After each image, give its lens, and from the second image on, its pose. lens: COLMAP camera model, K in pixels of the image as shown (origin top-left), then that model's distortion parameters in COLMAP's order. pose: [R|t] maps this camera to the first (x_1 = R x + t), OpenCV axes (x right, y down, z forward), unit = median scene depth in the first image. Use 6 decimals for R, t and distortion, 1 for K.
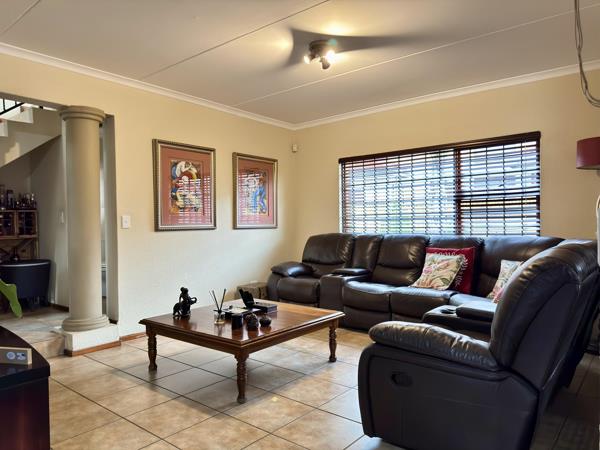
lens RADIAL K [[417.5, 0, 303.9], [0, 417.5, 226.1], [0, 0, 1]] dist [0.089506, -0.127422]
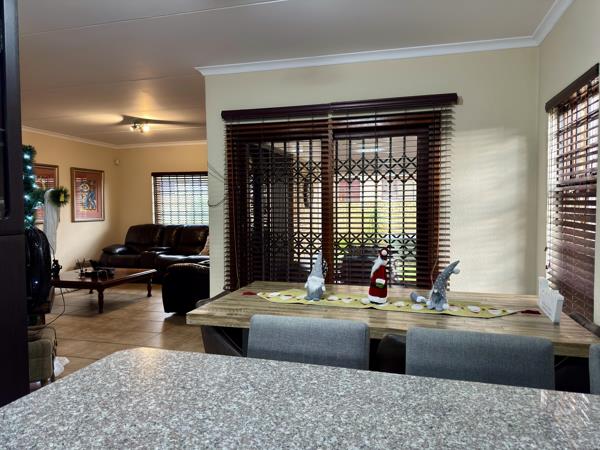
lens RADIAL K [[417.5, 0, 303.9], [0, 417.5, 226.1], [0, 0, 1]] dist [0.089506, -0.127422]
pose [[0.909414, -0.014849, 0.415626, -0.053892], [-0.002131, 0.999183, 0.040360, -0.039788], [-0.415886, -0.037590, 0.908640, -0.631637]]
